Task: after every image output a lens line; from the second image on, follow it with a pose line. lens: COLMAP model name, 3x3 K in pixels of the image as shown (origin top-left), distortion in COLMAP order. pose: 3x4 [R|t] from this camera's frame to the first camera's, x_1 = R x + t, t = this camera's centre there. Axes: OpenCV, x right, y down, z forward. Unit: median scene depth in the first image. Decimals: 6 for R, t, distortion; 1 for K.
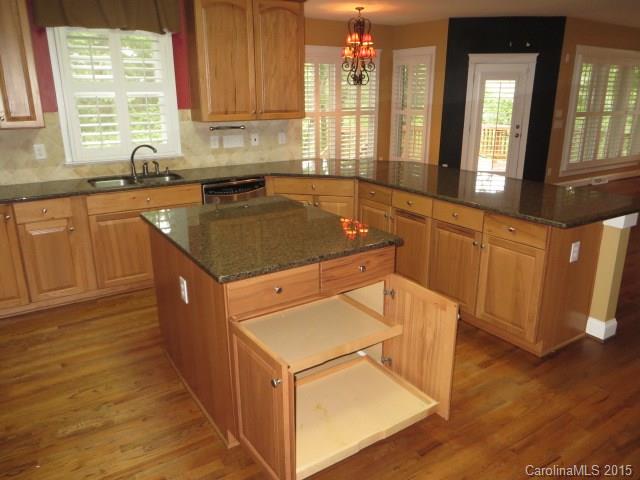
lens RADIAL K [[490.1, 0, 320.0], [0, 490.1, 240.0], [0, 0, 1]] dist [0.069950, 0.002760]
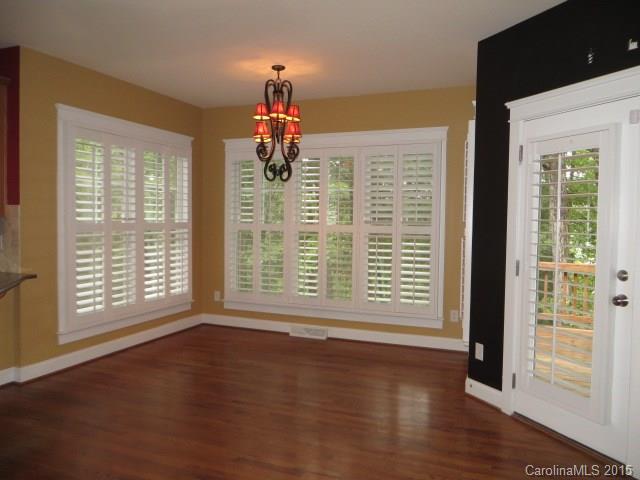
lens RADIAL K [[490.1, 0, 320.0], [0, 490.1, 240.0], [0, 0, 1]] dist [0.069950, 0.002760]
pose [[0.569407, 0.048971, -0.820596, 0.884846], [-0.248954, 0.961621, -0.115361, -0.273733], [0.783452, 0.269978, 0.559745, 1.051637]]
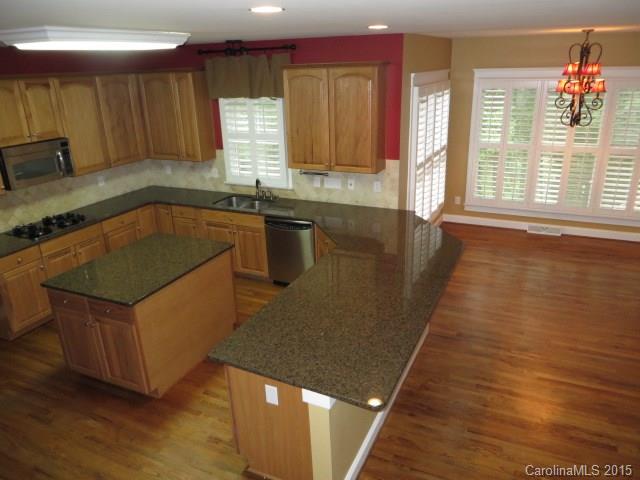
lens RADIAL K [[490.1, 0, 320.0], [0, 490.1, 240.0], [0, 0, 1]] dist [0.069950, 0.002760]
pose [[0.518725, 0.284925, -0.806066, 0.803149], [-0.221611, 0.955418, 0.195104, -0.304628], [0.825720, 0.077428, 0.558741, 0.366193]]
